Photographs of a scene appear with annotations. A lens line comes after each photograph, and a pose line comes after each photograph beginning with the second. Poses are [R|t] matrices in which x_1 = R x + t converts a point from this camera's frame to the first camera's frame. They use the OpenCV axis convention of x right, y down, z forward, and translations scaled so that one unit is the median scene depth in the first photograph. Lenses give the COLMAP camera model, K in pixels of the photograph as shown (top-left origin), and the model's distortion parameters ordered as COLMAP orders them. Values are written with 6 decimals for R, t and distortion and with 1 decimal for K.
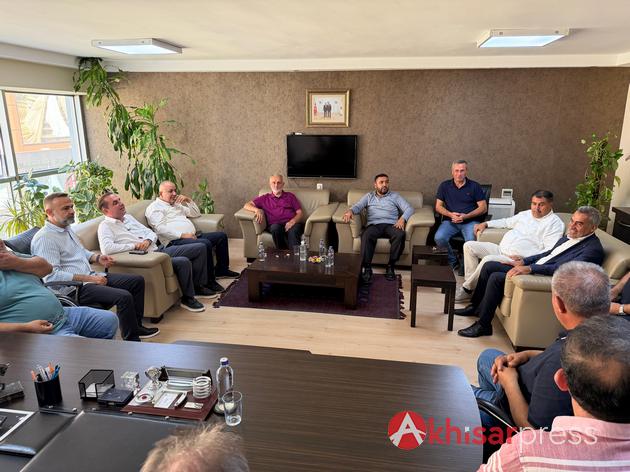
lens RADIAL K [[443.5, 0, 315.0], [0, 443.5, 236.0], [0, 0, 1]] dist [0.110688, -0.142802]
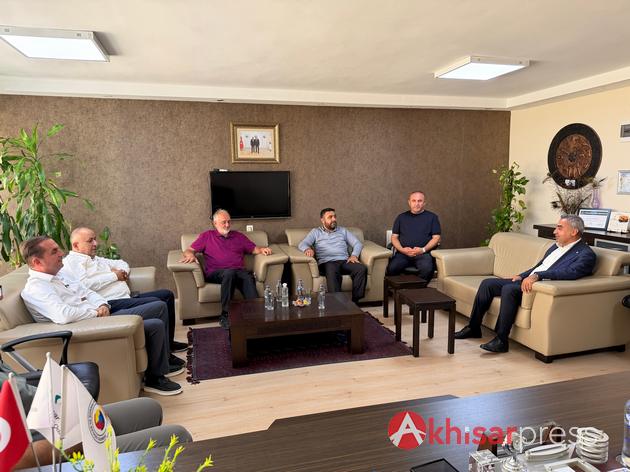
lens RADIAL K [[443.5, 0, 315.0], [0, 443.5, 236.0], [0, 0, 1]] dist [0.110688, -0.142802]
pose [[0.912215, -0.065773, 0.404397, -0.253105], [0.121287, 0.986141, -0.113202, 0.020926], [-0.391347, 0.152313, 0.907551, 0.160429]]
